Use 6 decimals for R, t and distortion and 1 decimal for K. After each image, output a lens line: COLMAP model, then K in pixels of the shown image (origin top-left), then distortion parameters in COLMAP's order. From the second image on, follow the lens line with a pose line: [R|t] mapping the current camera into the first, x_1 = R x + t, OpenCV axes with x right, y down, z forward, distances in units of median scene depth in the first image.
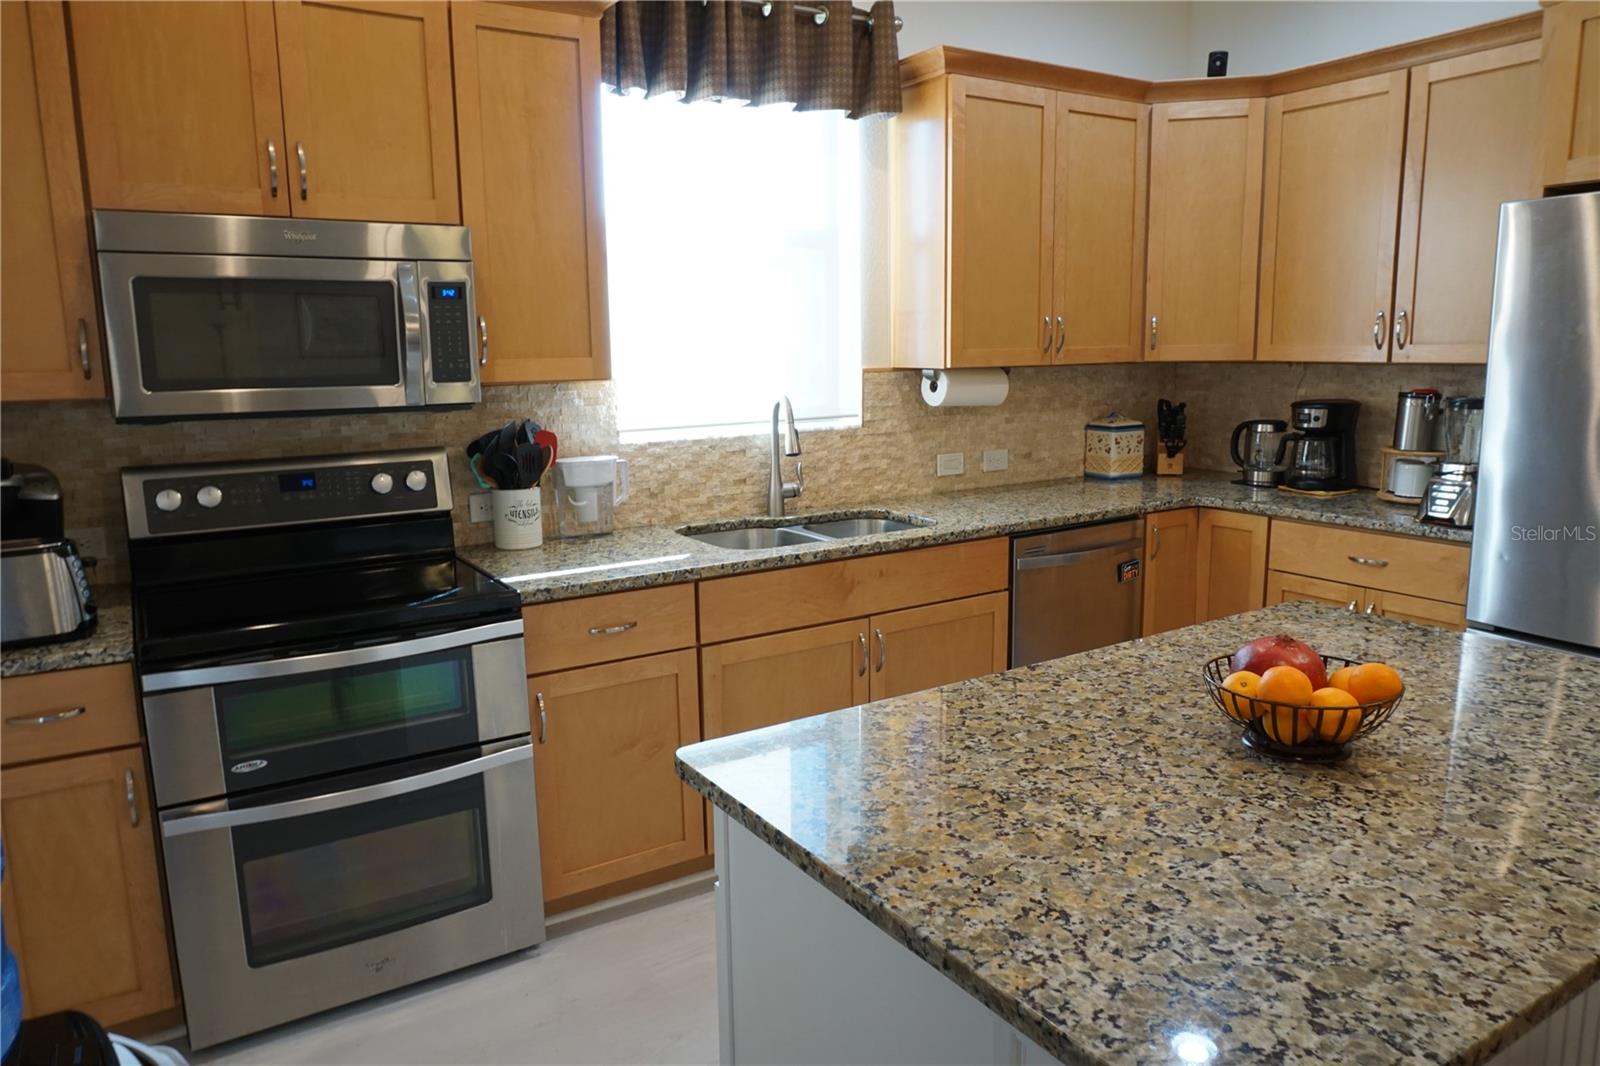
lens RADIAL K [[1074.4, 0, 798.5], [0, 1074.4, 530.9], [0, 0, 1]] dist [-0.050076, 0.031312]
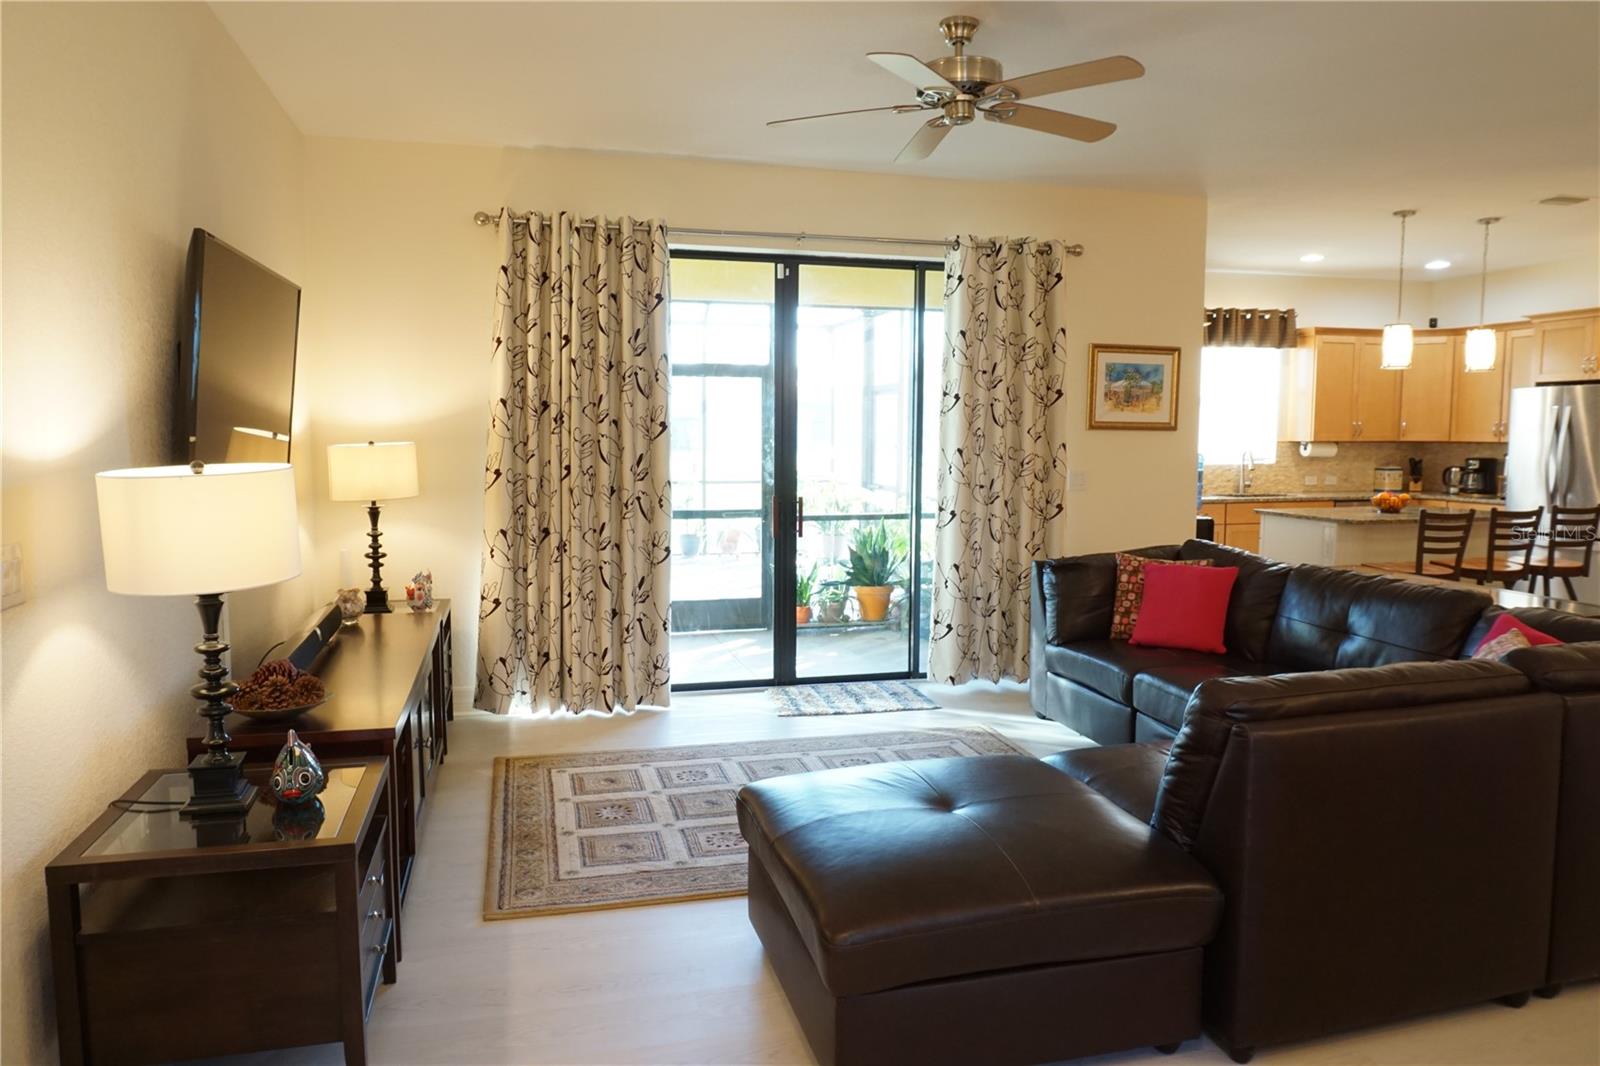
lens RADIAL K [[1074.4, 0, 790.2], [0, 1074.4, 532.2], [0, 0, 1]] dist [-0.050076, 0.031312]
pose [[0.951920, 0.046333, -0.302822, -0.300706], [-0.068835, 0.995570, -0.064056, 0.350875], [0.298513, 0.081821, 0.950892, -1.991214]]
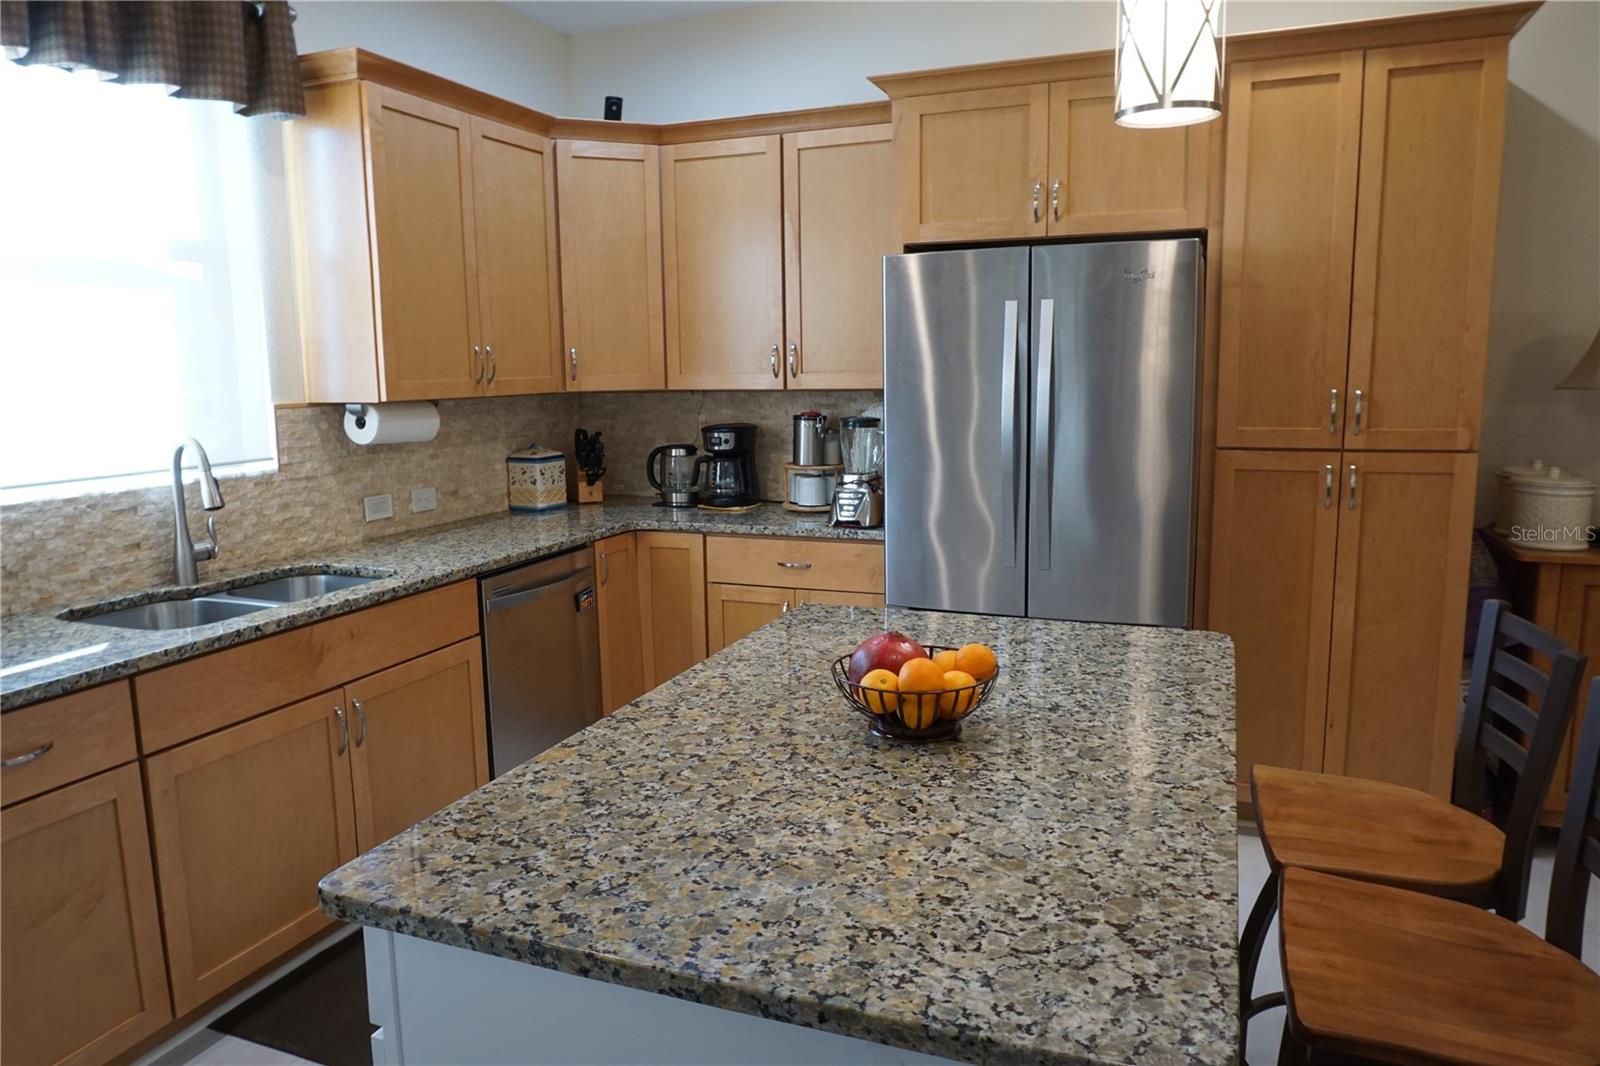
lens RADIAL K [[1074.4, 0, 807.3], [0, 1074.4, 533.0], [0, 0, 1]] dist [-0.050076, 0.031312]
pose [[0.804242, -0.085348, 0.588142, -0.118715], [0.102640, 0.994711, 0.003993, -0.007960], [-0.585372, 0.057155, 0.808748, 0.066233]]
